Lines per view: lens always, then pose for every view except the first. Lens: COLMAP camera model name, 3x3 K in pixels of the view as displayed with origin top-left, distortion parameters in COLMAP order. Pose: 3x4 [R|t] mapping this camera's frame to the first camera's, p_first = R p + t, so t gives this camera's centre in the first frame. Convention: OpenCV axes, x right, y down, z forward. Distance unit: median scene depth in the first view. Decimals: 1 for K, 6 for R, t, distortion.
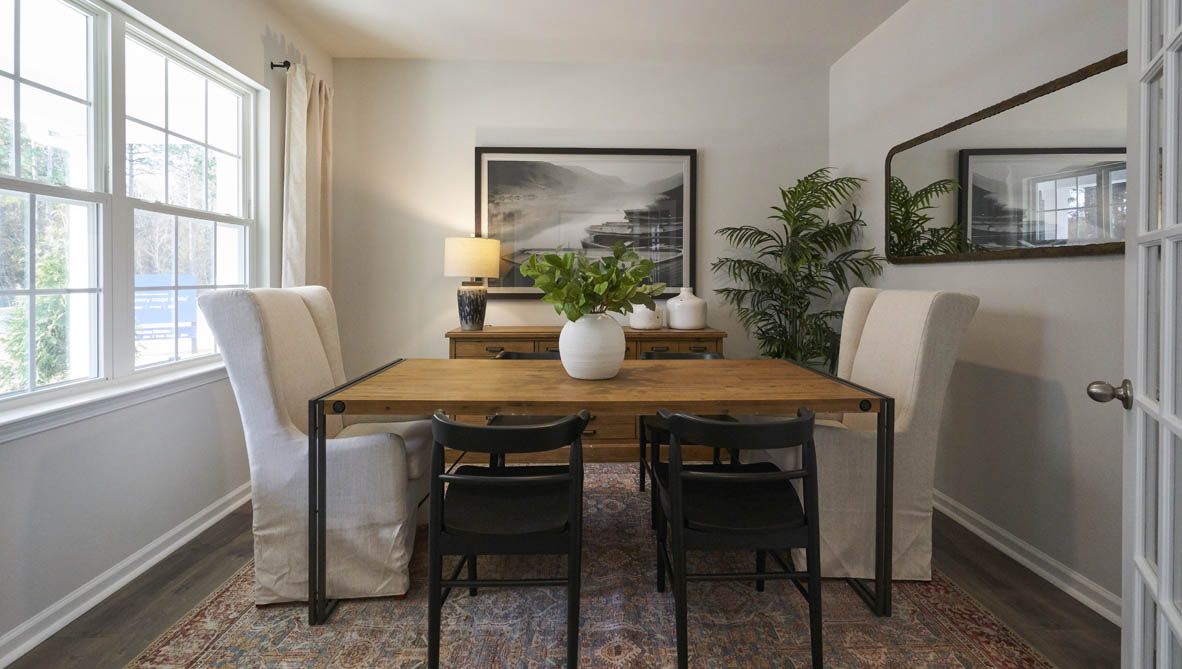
lens RADIAL K [[528.4, 0, 590.3], [0, 528.4, 283.6], [0, 0, 1]] dist [-0.000564, -0.000077]
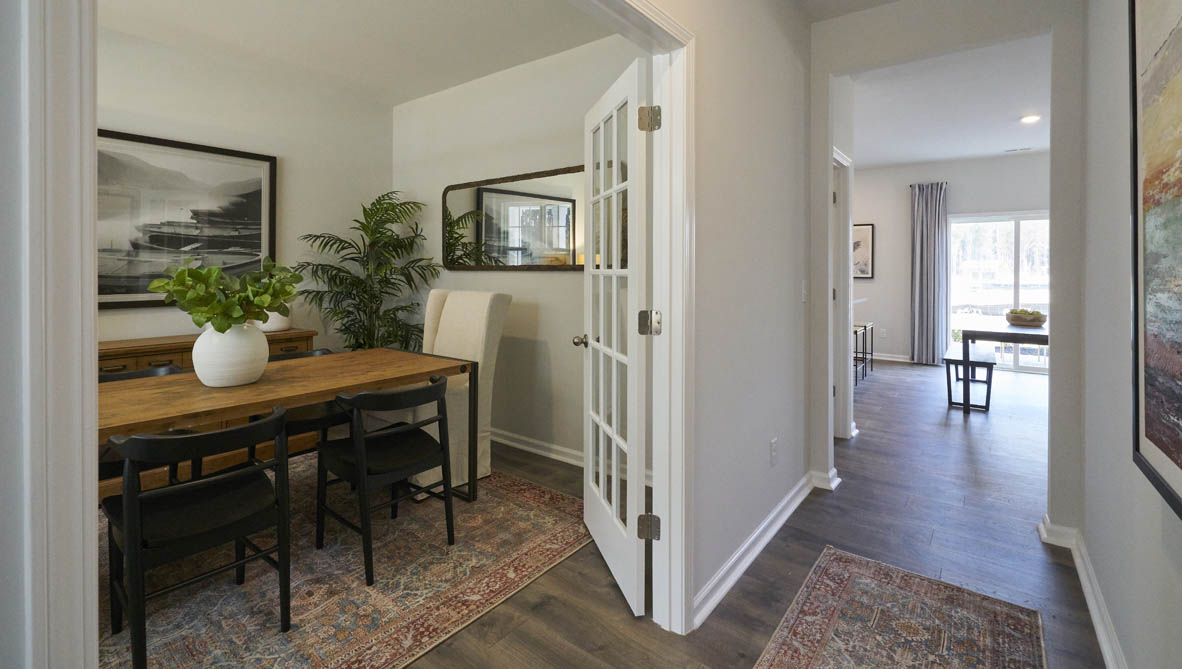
lens RADIAL K [[528.4, 0, 590.3], [0, 528.4, 283.6], [0, 0, 1]] dist [-0.000564, -0.000077]
pose [[0.631032, -0.021581, 0.775457, -0.244475], [0.006917, 0.999730, 0.022194, -0.028267], [-0.775726, -0.008642, 0.631011, -0.145907]]
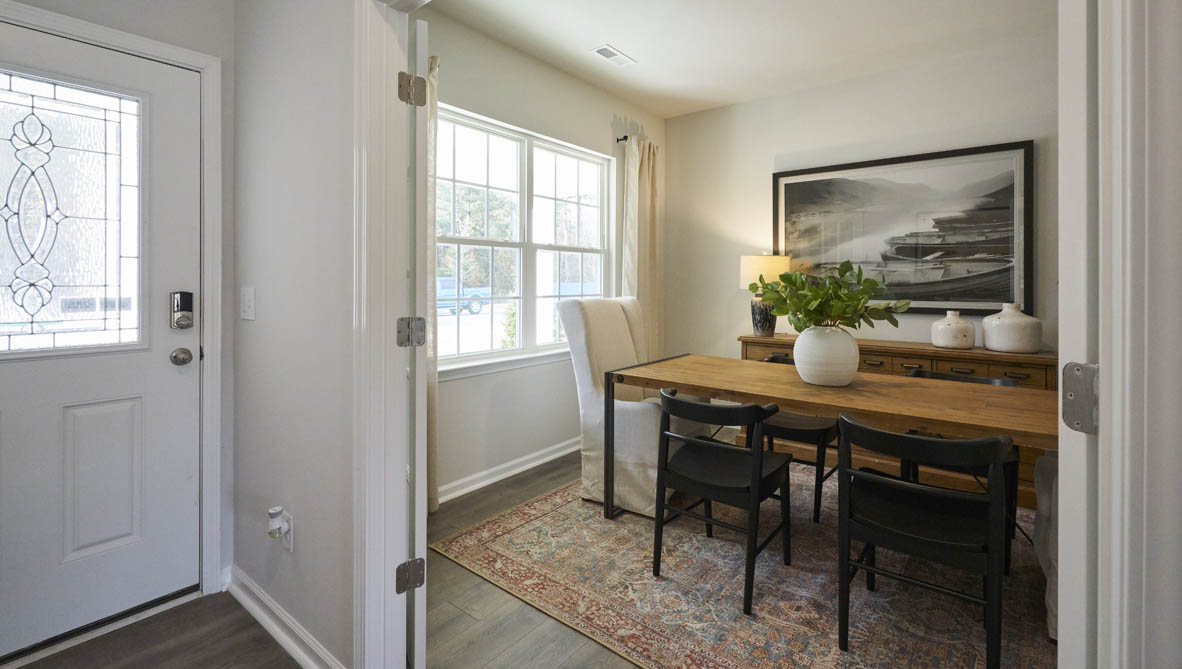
lens RADIAL K [[526.0, 0, 581.6], [0, 526.0, 284.7], [0, 0, 1]] dist [0.001355, 0.000276]
pose [[0.752299, 0.002448, -0.658818, 0.238989], [-0.007954, 0.999954, -0.005367, -0.014653], [0.658774, 0.009277, 0.752284, -0.115966]]
